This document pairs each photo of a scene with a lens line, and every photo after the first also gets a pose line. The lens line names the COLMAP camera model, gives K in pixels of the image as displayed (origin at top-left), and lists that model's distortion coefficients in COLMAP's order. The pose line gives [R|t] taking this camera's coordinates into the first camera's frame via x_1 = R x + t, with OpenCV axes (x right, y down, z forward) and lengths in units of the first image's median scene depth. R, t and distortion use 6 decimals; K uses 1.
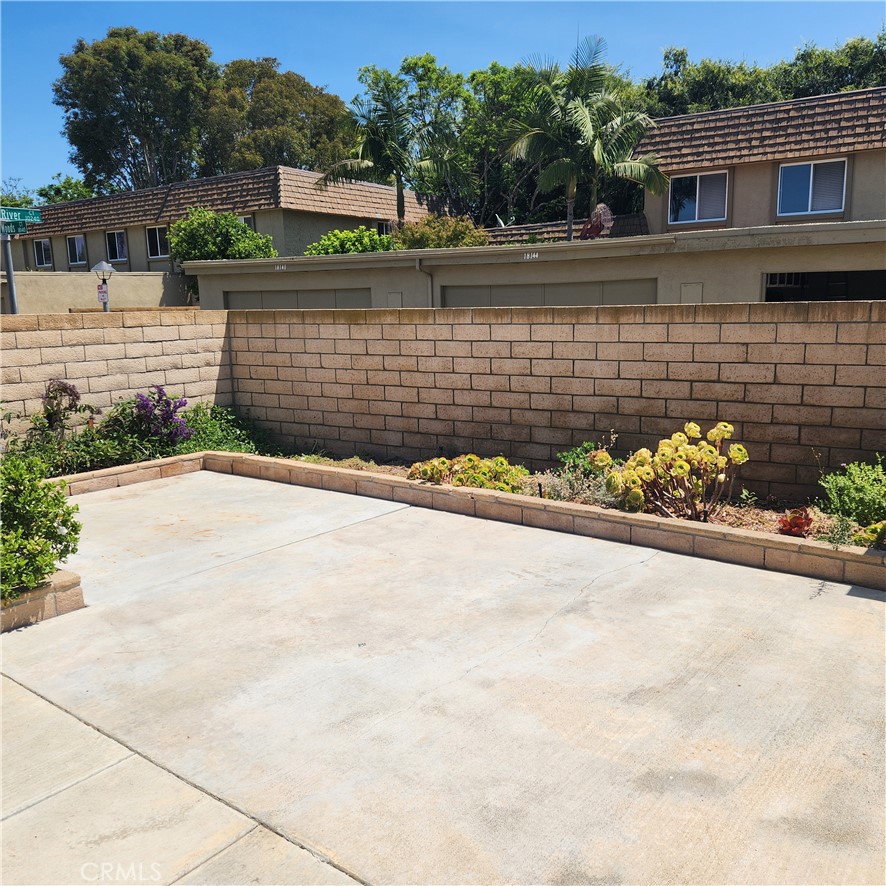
lens RADIAL K [[794.4, 0, 453.8], [0, 794.4, 456.6], [0, 0, 1]] dist [0.076023, -0.056704]
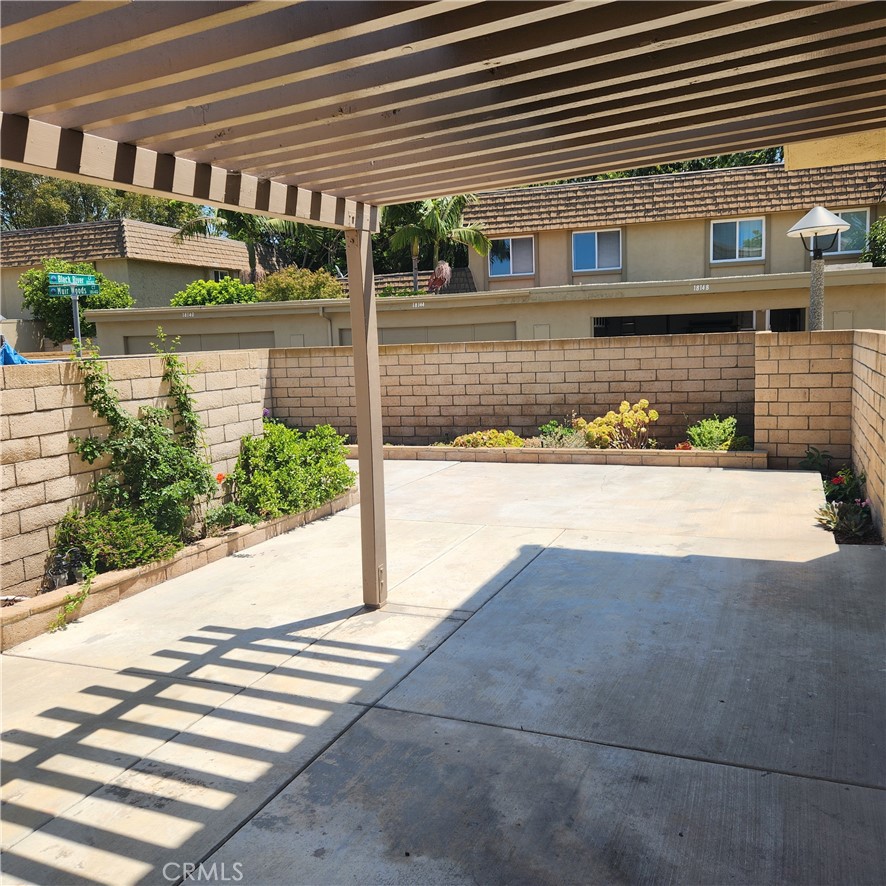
lens RADIAL K [[794.4, 0, 441.9], [0, 794.4, 442.3], [0, 0, 1]] dist [0.076023, -0.056704]
pose [[0.967736, -0.050048, 0.246947, -0.136930], [0.066616, 0.996021, -0.059193, 0.032068], [-0.243002, 0.073734, 0.967219, -0.158794]]
